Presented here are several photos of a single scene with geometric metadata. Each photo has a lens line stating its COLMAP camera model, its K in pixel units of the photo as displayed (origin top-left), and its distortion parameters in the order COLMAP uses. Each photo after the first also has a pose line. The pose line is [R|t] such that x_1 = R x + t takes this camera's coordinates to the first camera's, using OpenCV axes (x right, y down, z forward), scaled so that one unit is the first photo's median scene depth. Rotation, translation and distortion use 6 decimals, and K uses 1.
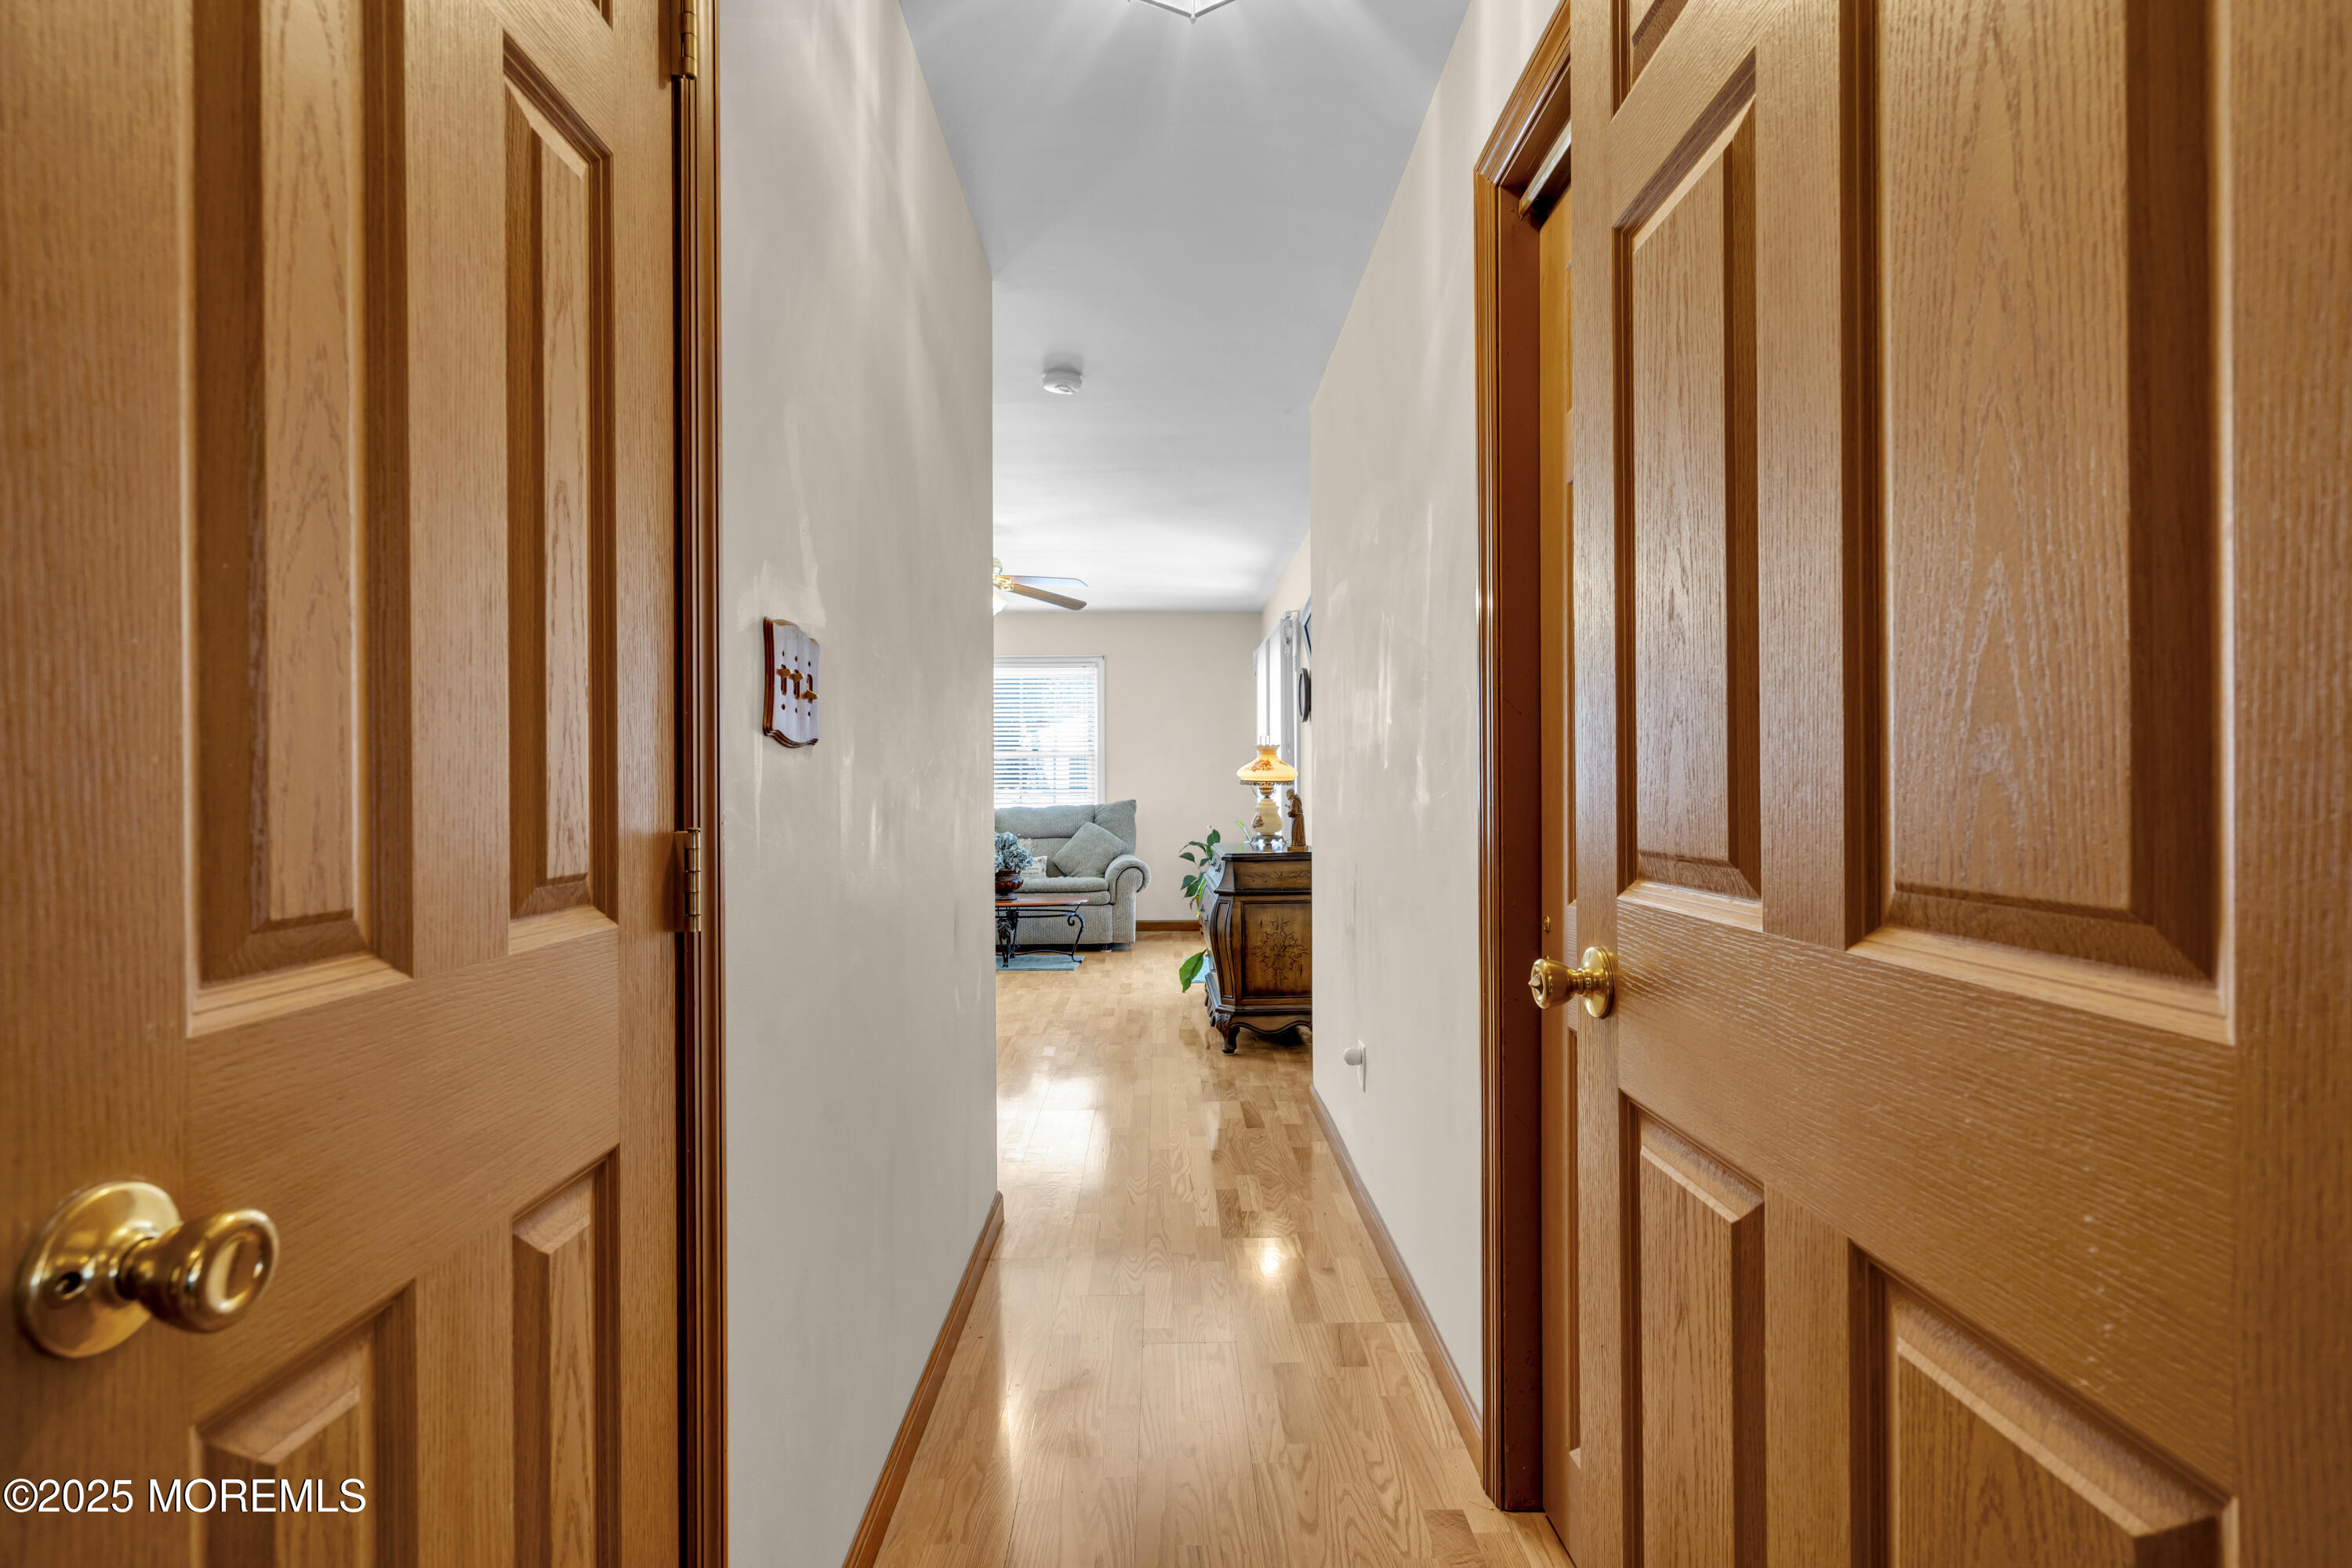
lens RADIAL K [[1127.9, 0, 1182.4], [0, 1127.9, 781.3], [0, 0, 1]] dist [-0.000512, 0.001699]
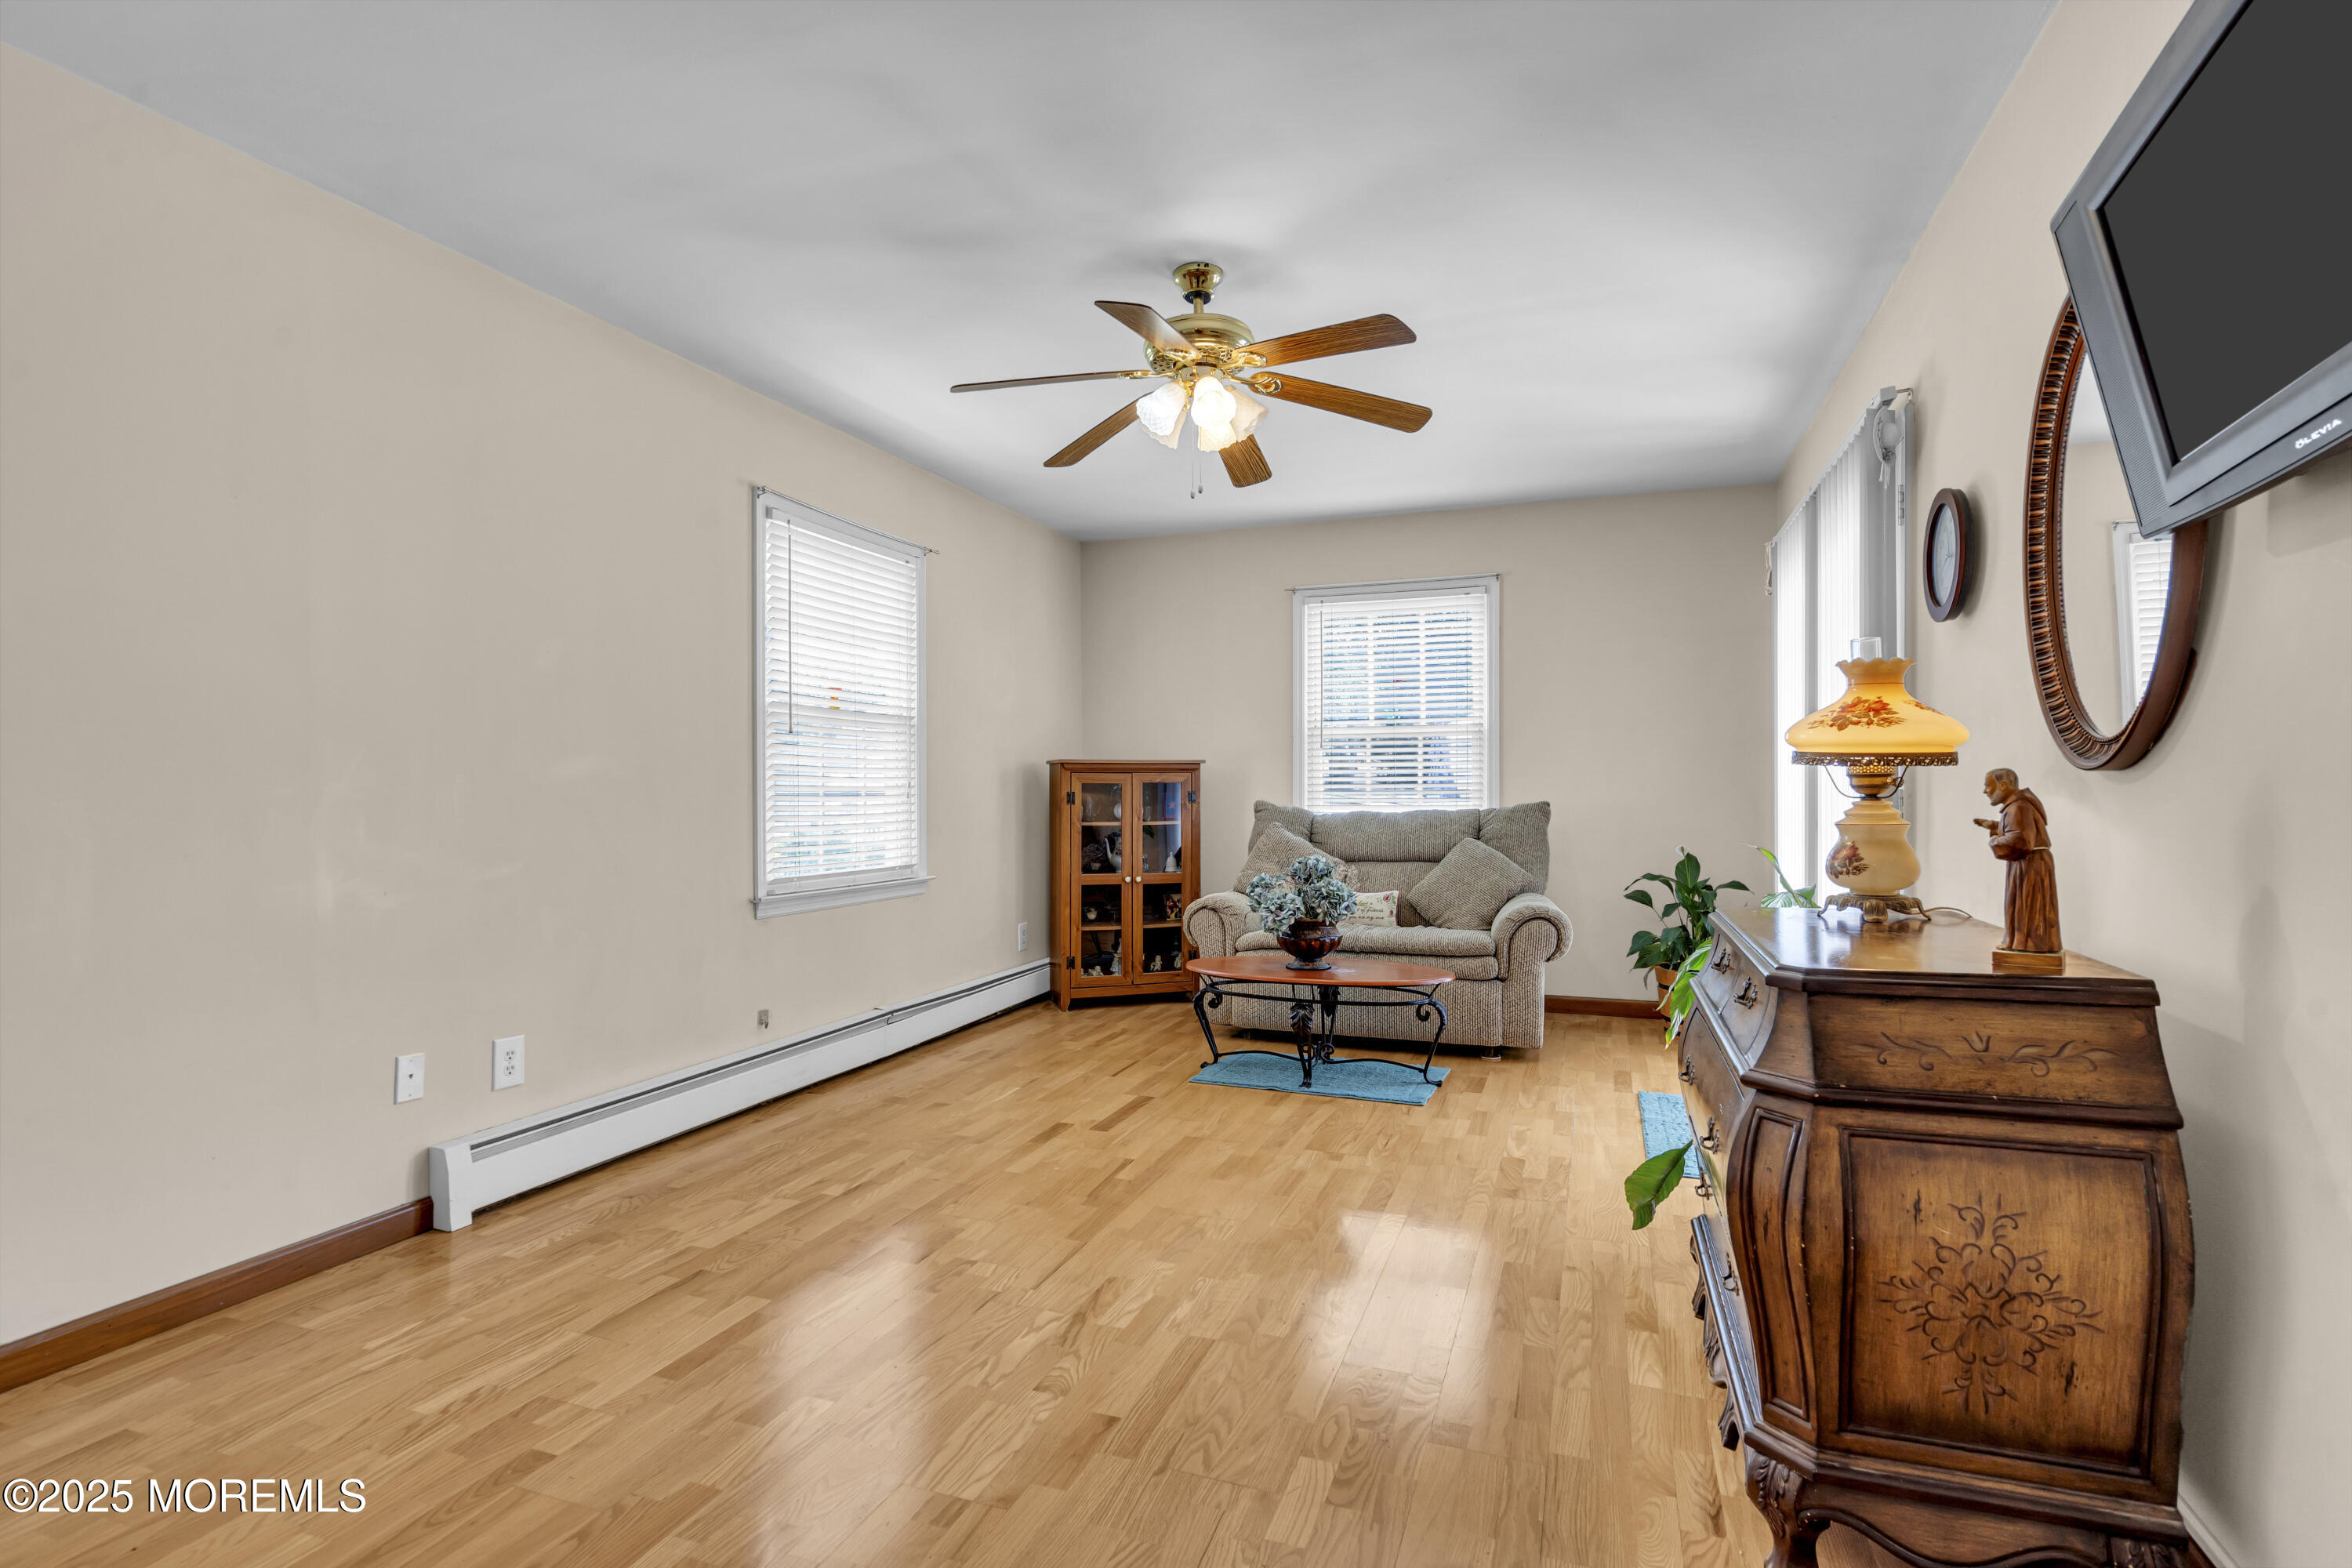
lens RADIAL K [[1127.9, 0, 1189.7], [0, 1127.9, 791.2], [0, 0, 1]] dist [-0.000512, 0.001699]
pose [[0.932445, 0.004816, -0.361280, -0.002569], [-0.001998, 0.999965, 0.008174, 0.006917], [0.361307, -0.006900, 0.932422, 0.413433]]
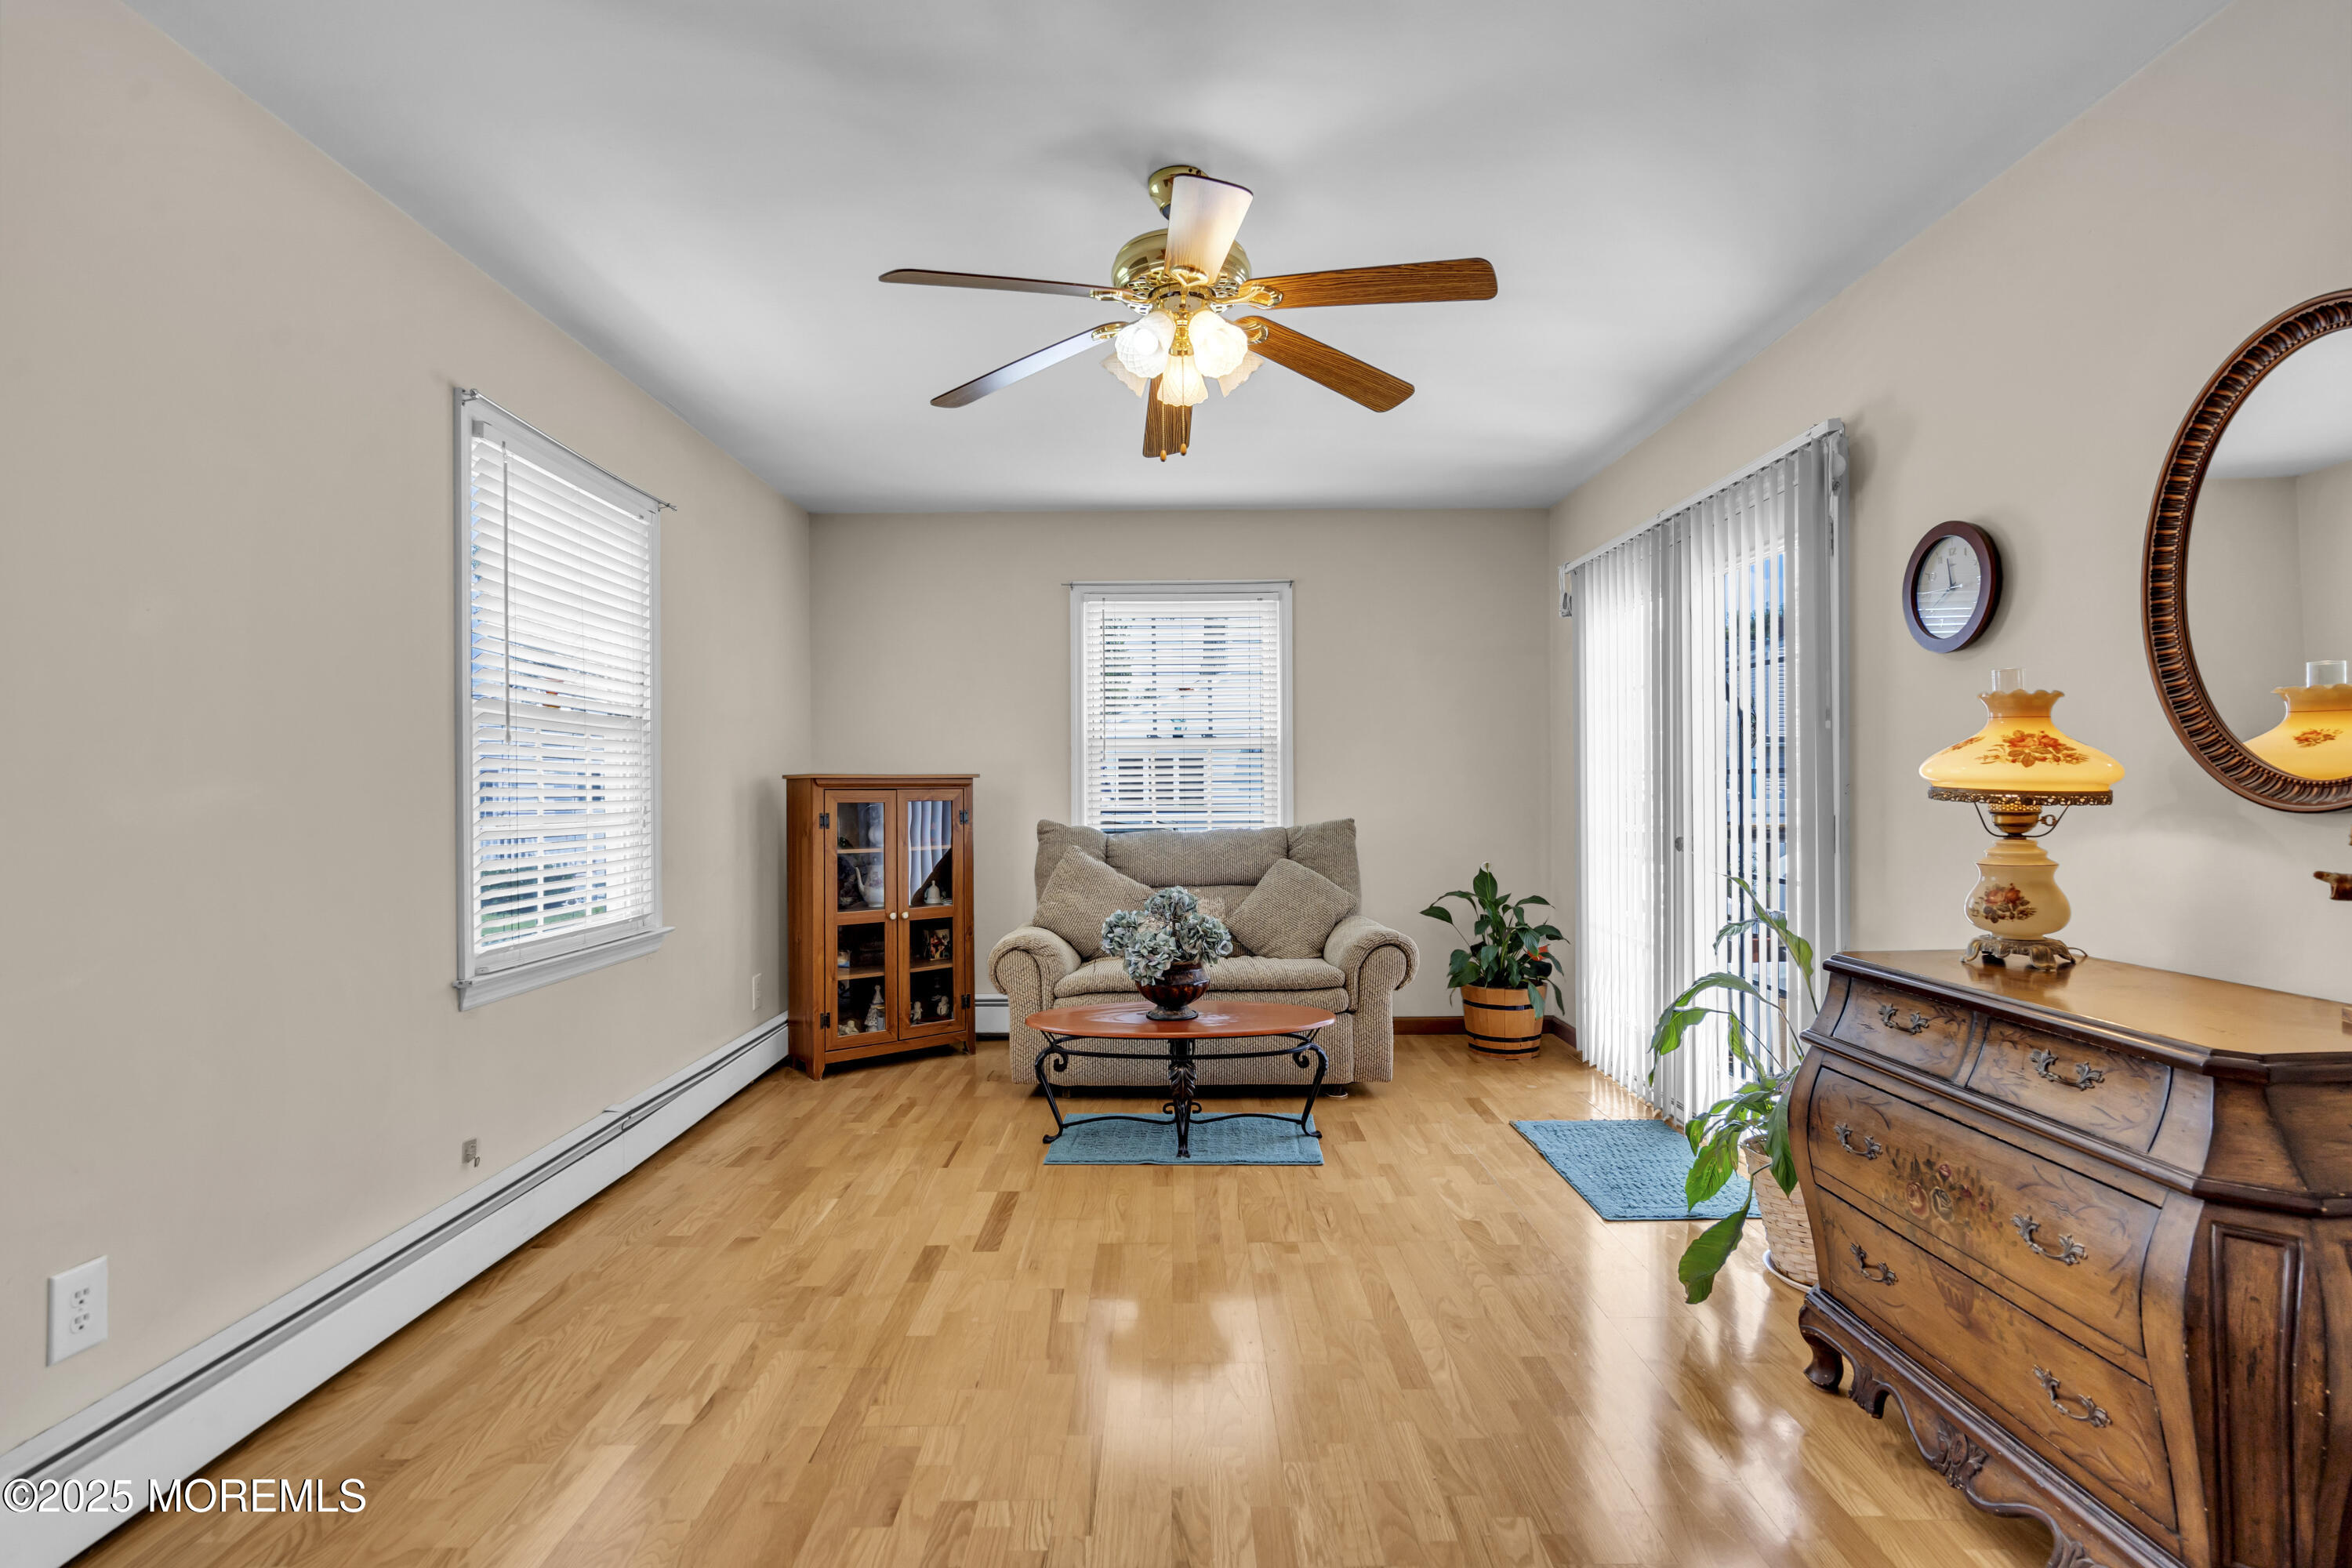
lens RADIAL K [[1127.9, 0, 1186.1], [0, 1127.9, 788.4], [0, 0, 1]] dist [-0.000512, 0.001699]
pose [[0.999948, -0.000292, -0.010192, -0.143116], [0.000332, 0.999992, 0.003874, -0.002343], [0.010191, -0.003877, 0.999941, 0.468306]]
